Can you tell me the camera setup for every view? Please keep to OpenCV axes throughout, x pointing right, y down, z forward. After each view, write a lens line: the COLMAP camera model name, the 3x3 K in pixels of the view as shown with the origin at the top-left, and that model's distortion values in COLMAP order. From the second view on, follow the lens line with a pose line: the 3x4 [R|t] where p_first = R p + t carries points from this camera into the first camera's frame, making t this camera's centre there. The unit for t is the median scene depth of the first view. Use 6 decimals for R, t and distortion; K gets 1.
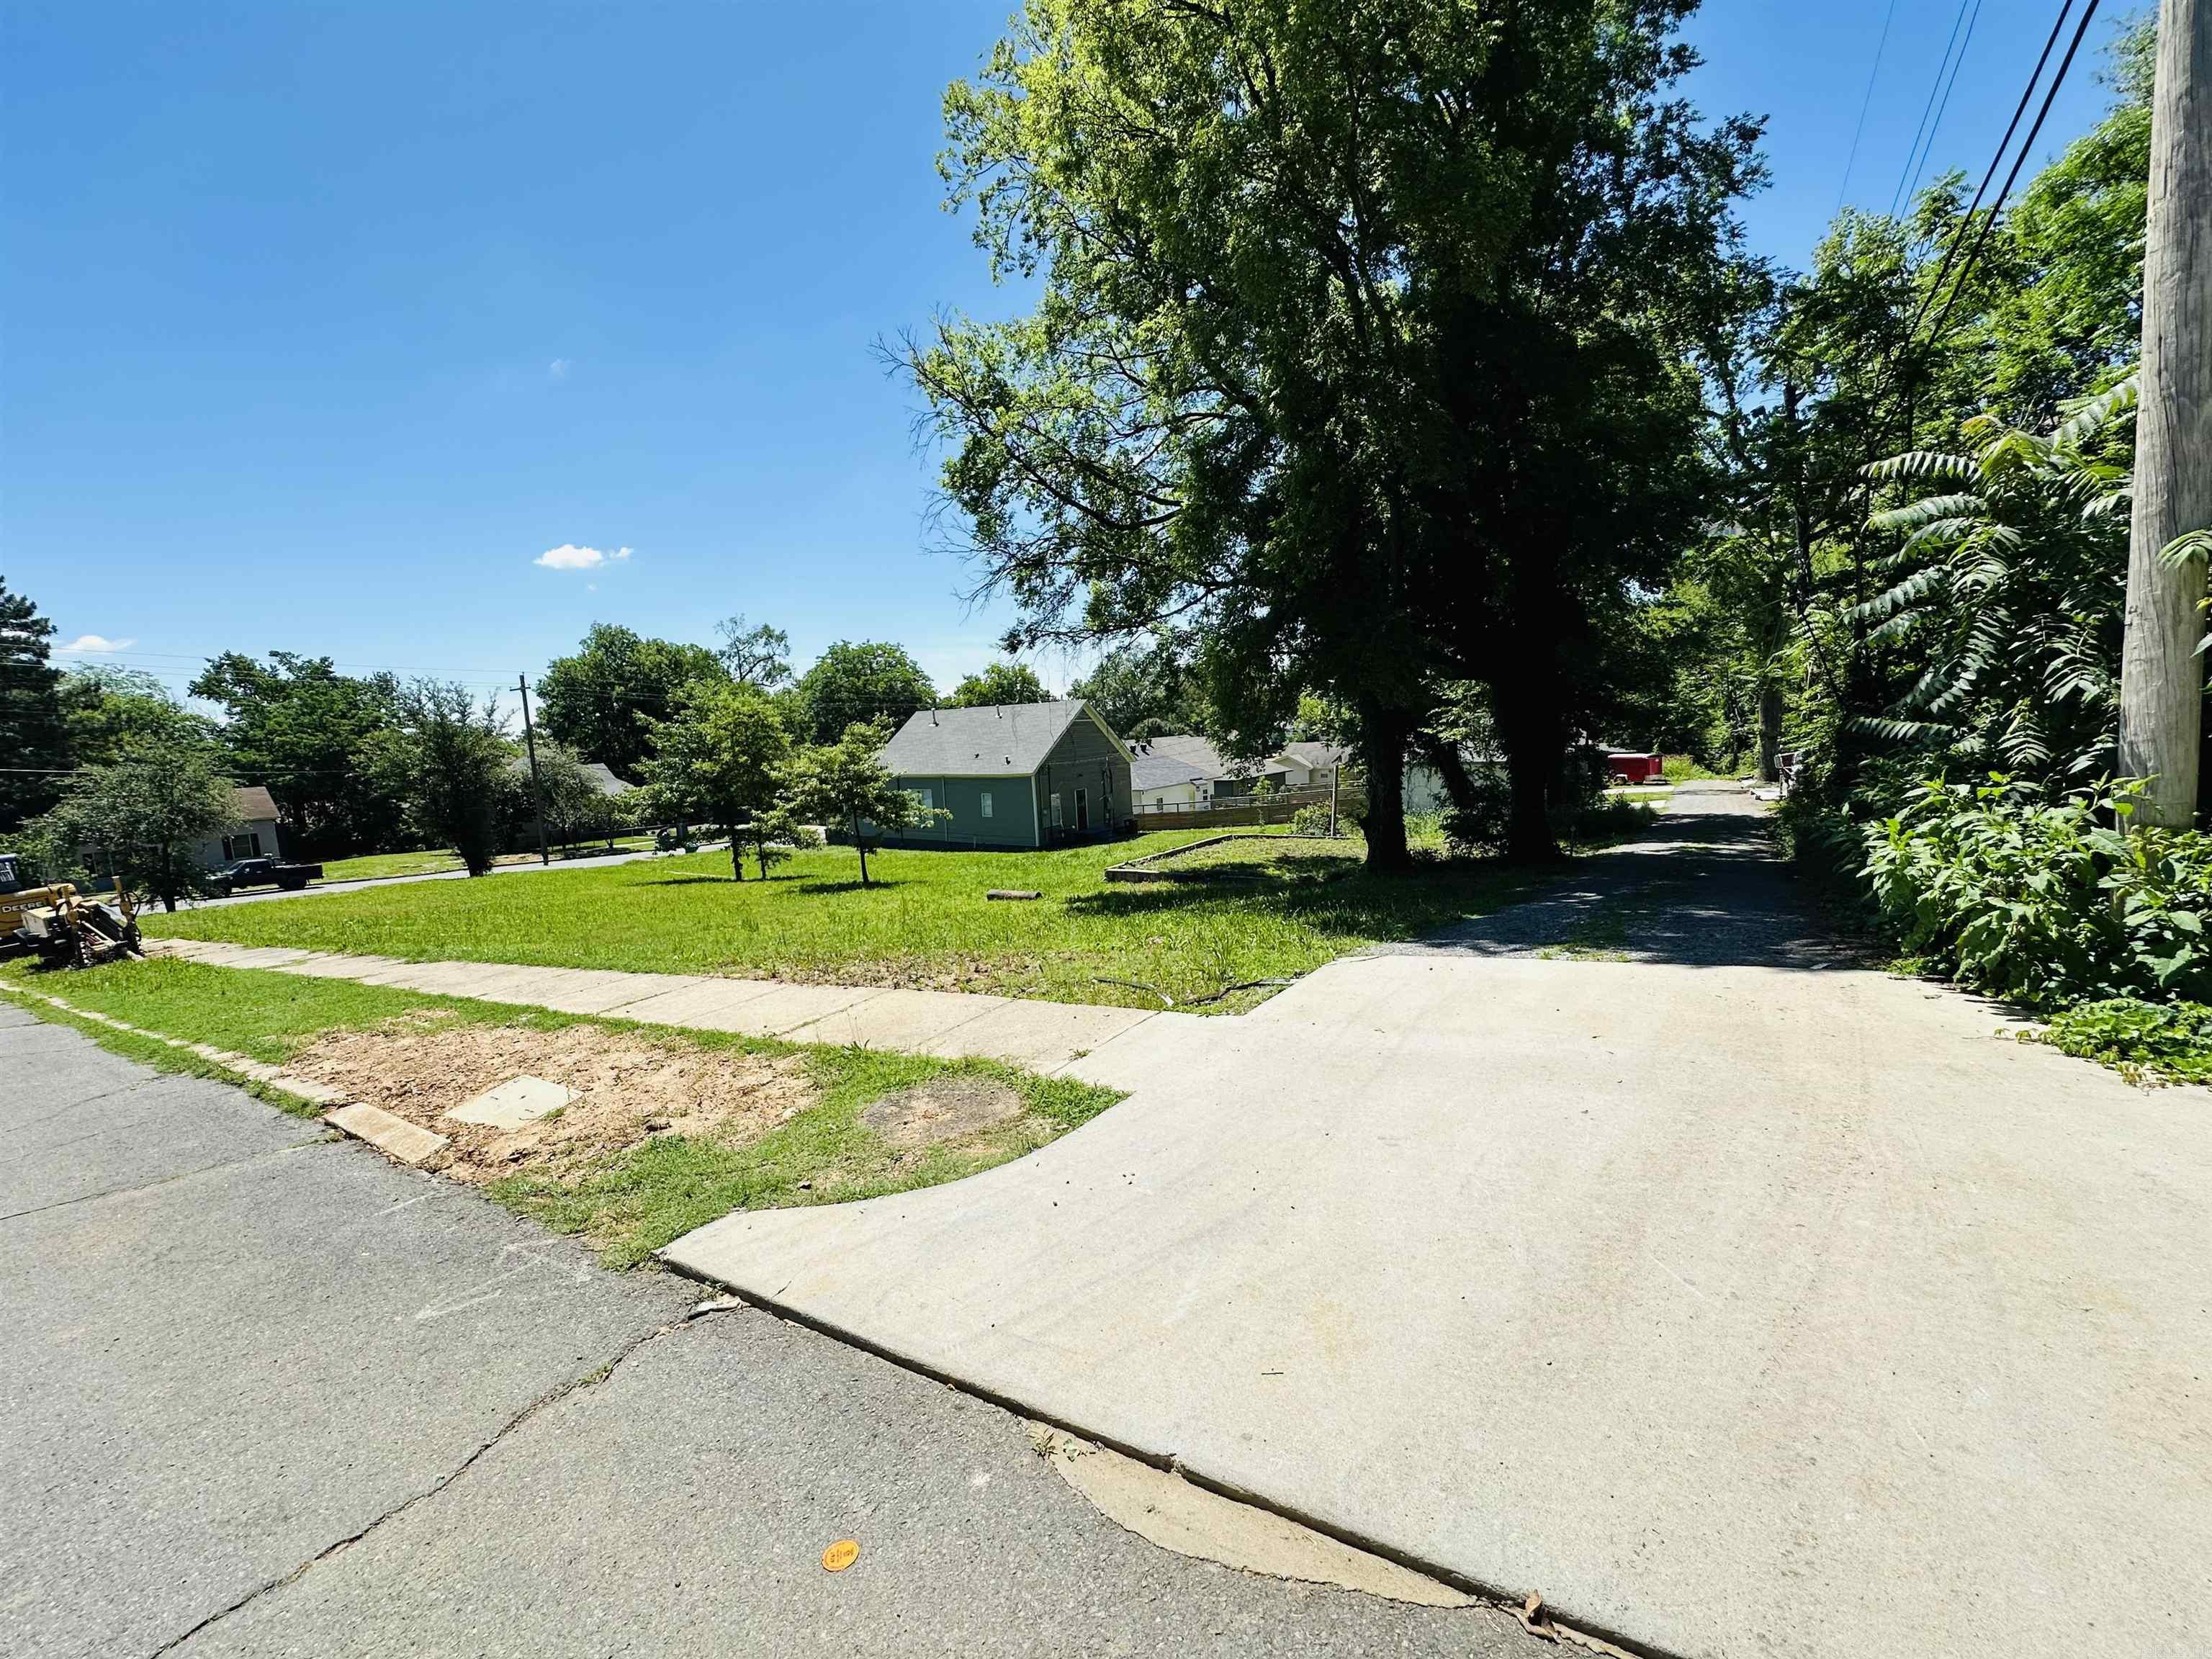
lens RADIAL K [[879.1, 0, 1106.0], [0, 879.1, 829.5], [0, 0, 1]] dist [-0.001563, 0.000124]
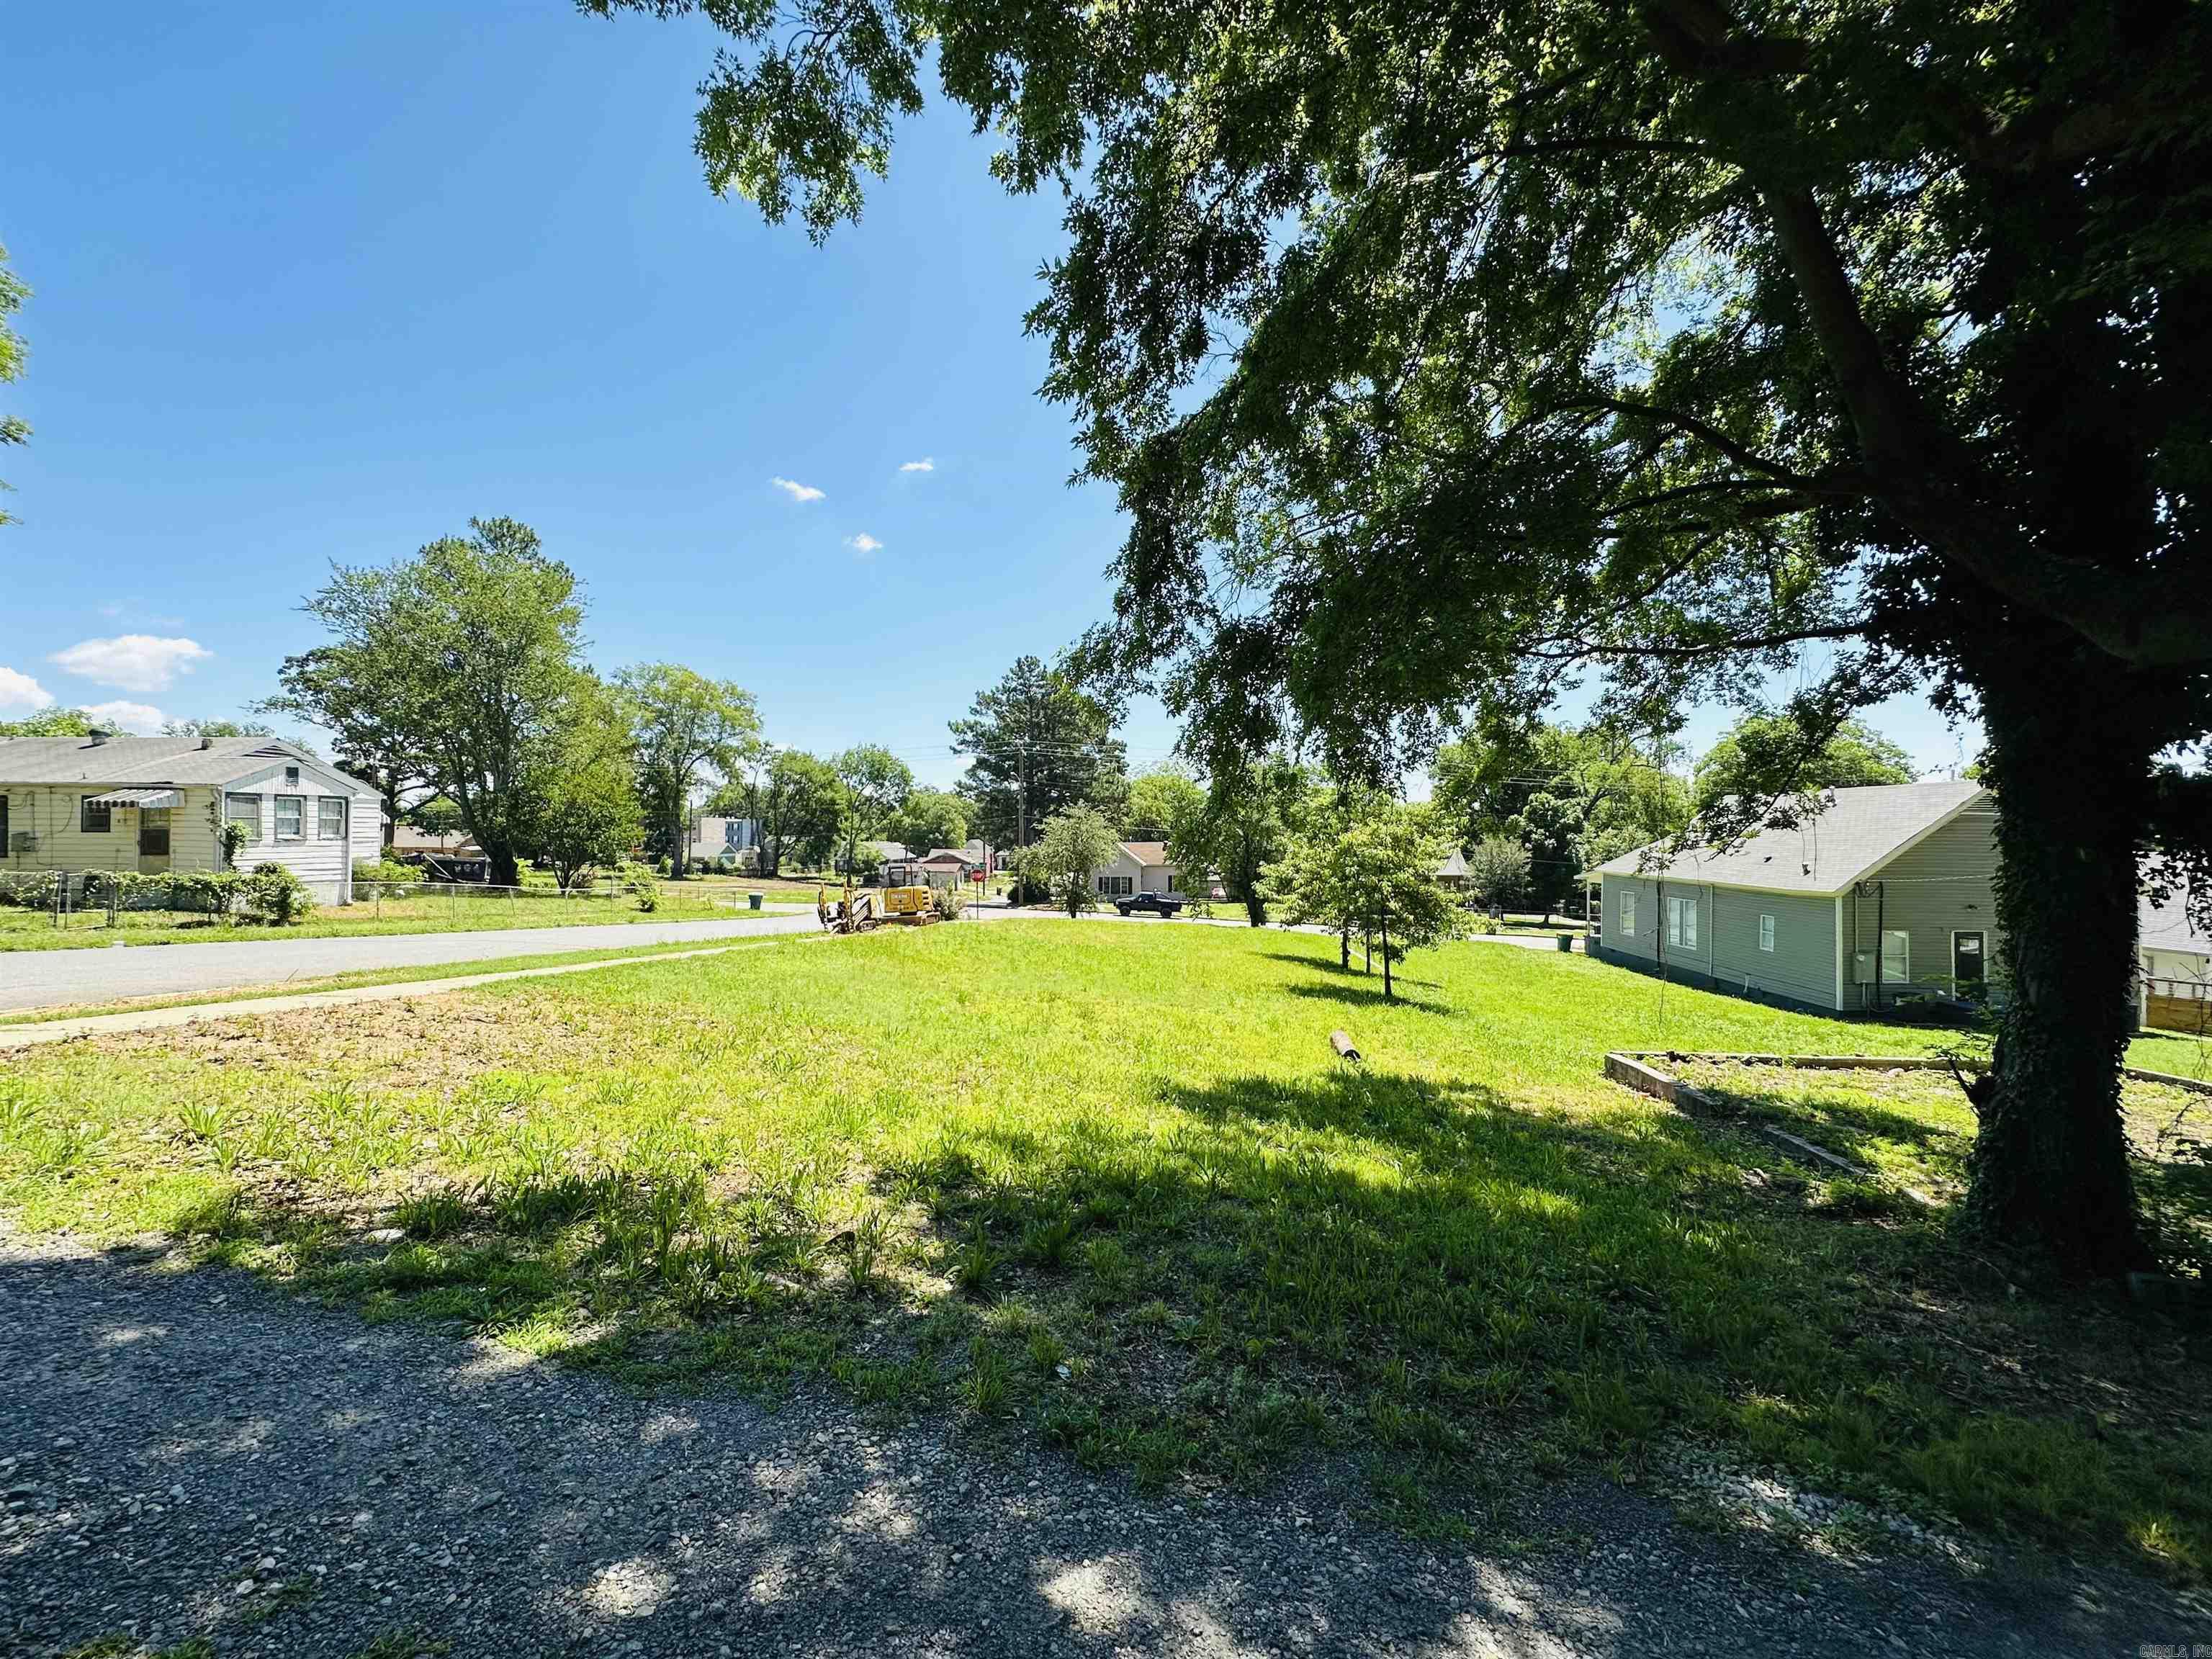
lens RADIAL K [[879.1, 0, 1106.0], [0, 879.1, 829.5], [0, 0, 1]] dist [-0.001563, 0.000124]
pose [[0.519511, 0.050817, -0.852952, 0.204203], [-0.133759, 0.990760, -0.022442, -0.028036], [0.843930, 0.125749, 0.521507, 0.254373]]
